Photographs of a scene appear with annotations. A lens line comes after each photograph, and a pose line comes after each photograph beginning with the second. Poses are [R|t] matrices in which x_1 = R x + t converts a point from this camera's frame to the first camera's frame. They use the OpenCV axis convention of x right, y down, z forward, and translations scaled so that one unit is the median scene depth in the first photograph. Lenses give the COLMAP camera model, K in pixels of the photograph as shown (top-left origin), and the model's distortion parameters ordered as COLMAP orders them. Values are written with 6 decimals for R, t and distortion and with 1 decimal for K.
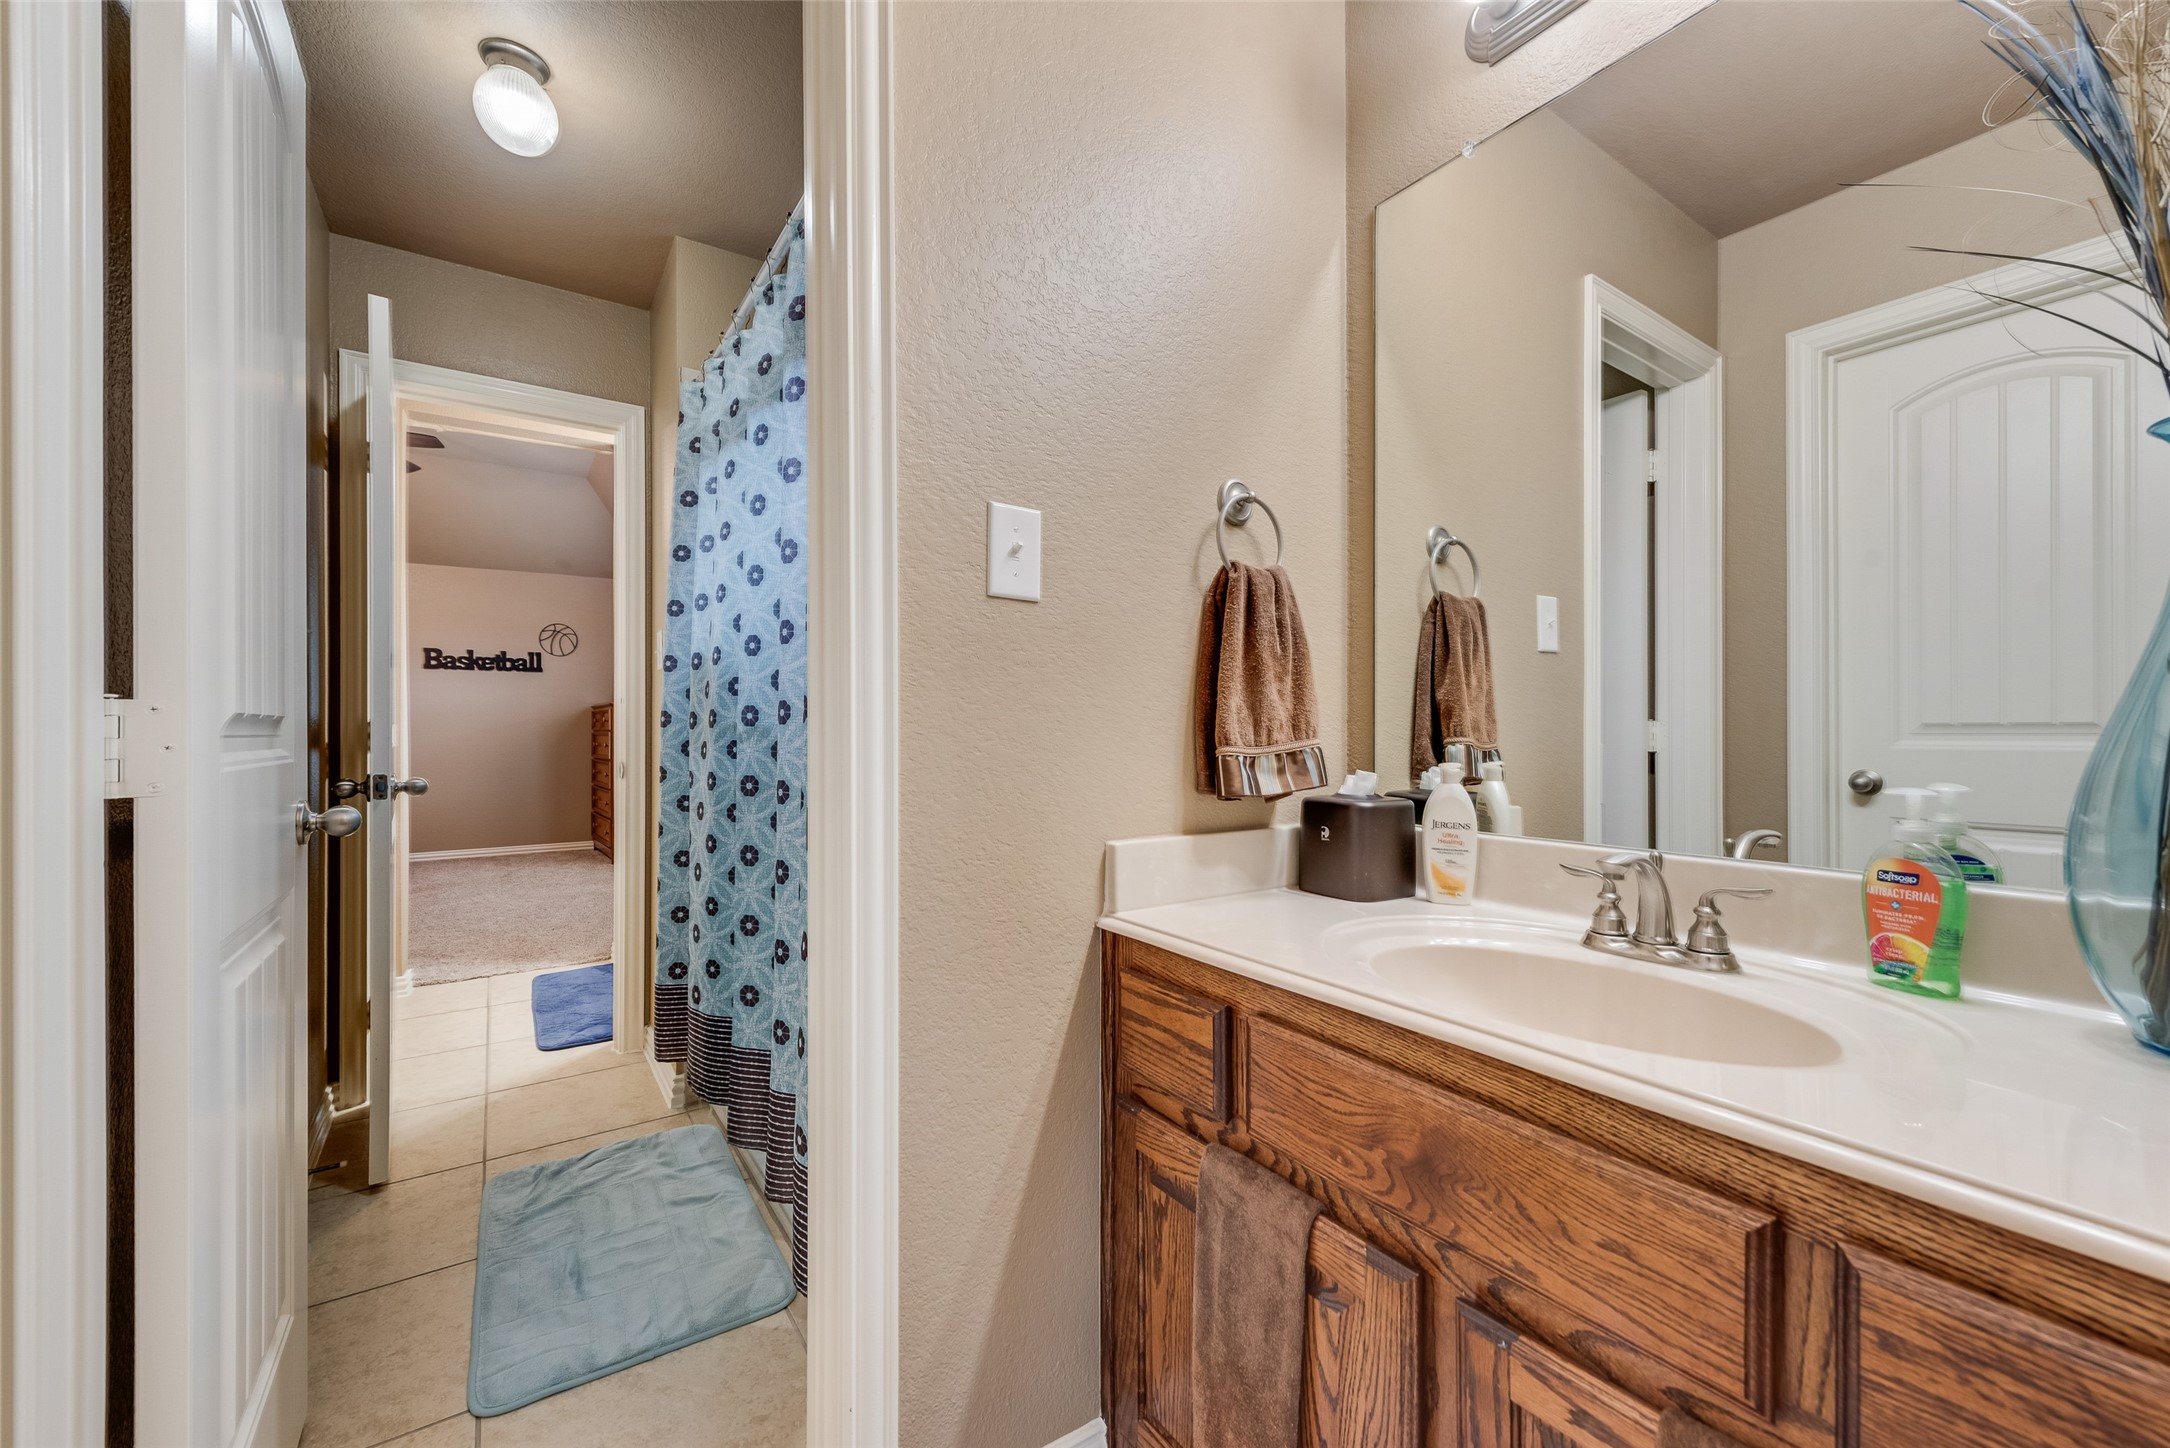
lens RADIAL K [[854.3, 0, 1092.3], [0, 854.3, 732.7], [0, 0, 1]] dist [0.010158, -0.002249]
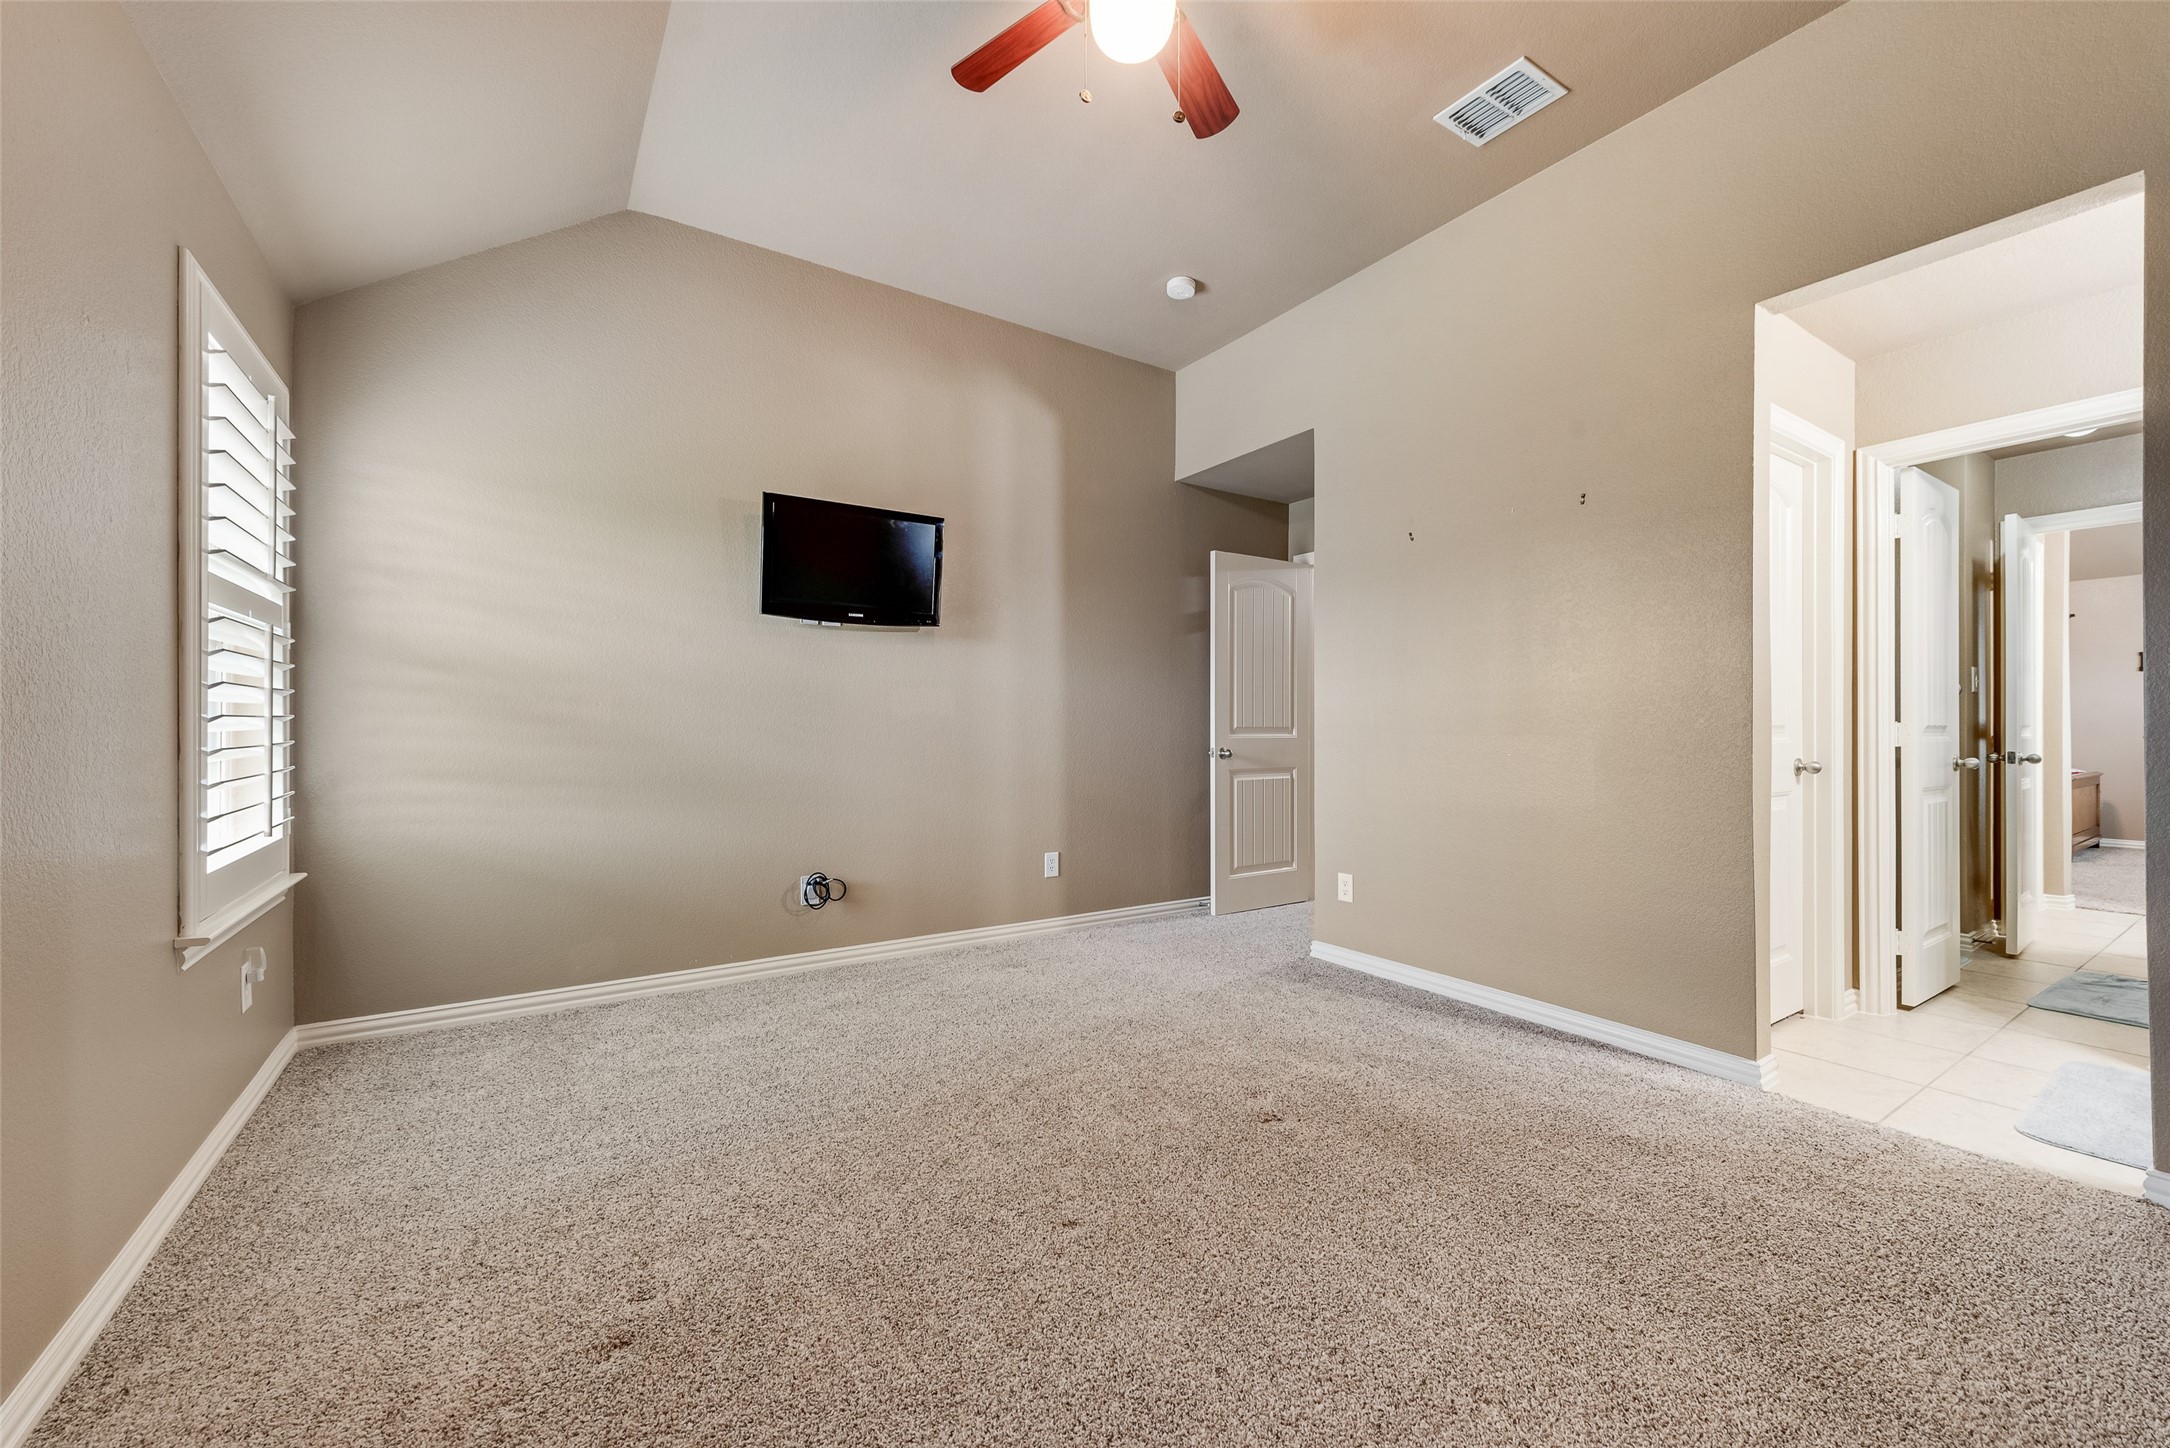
lens RADIAL K [[854.3, 0, 1085.2], [0, 854.3, 728.9], [0, 0, 1]] dist [0.010158, -0.002249]
pose [[-0.027963, -0.001303, -0.999608, 1.030306], [-0.005303, 0.999985, -0.001155, 0.006226], [0.999595, 0.005269, -0.027970, -0.922540]]
